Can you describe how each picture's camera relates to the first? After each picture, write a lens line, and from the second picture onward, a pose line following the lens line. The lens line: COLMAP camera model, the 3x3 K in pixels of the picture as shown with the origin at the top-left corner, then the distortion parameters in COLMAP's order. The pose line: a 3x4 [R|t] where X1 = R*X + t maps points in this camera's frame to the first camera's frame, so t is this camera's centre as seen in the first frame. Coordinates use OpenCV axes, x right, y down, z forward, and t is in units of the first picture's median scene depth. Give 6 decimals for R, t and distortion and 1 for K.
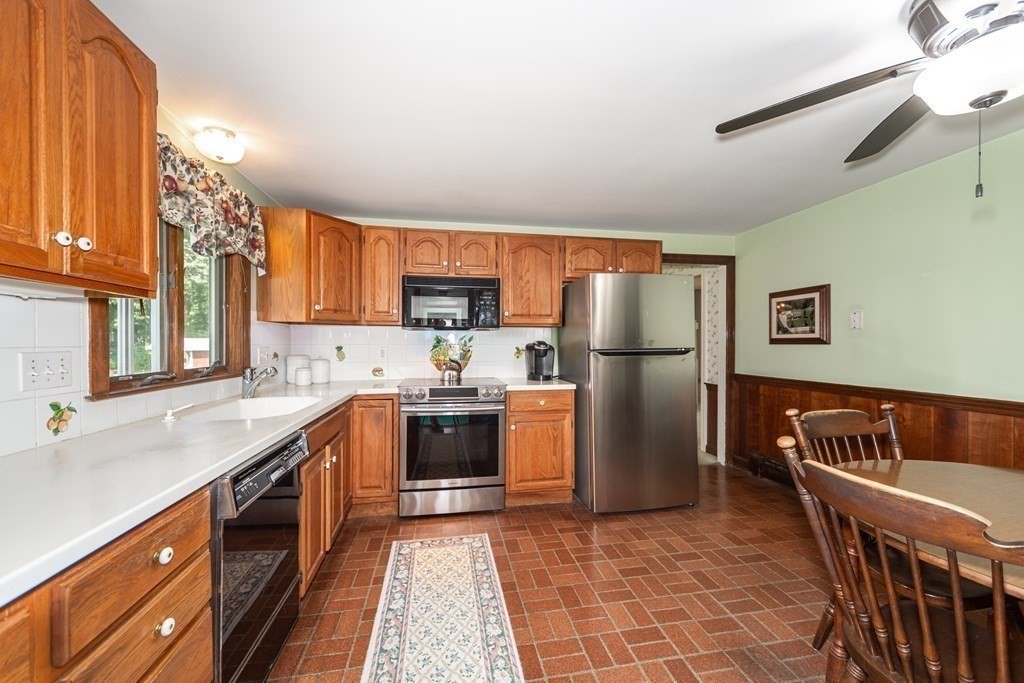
lens RADIAL K [[391.1, 0, 508.2], [0, 391.1, 345.5], [0, 0, 1]] dist [0.001277, 0.000074]
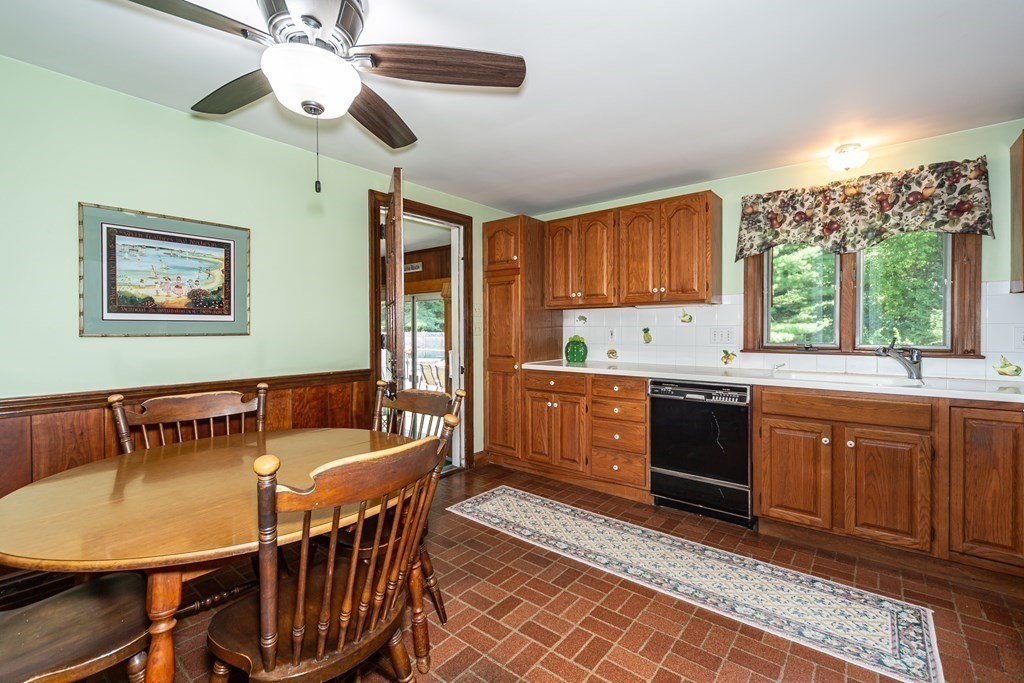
lens RADIAL K [[444.9, 0, 509.6], [0, 444.9, 334.0], [0, 0, 1]] dist [-0.001410, -0.000164]
pose [[-0.754006, 0.010410, -0.656785, 1.173238], [-0.000251, 0.999870, 0.016136, 0.008427], [0.656868, 0.012332, -0.753905, 1.672772]]
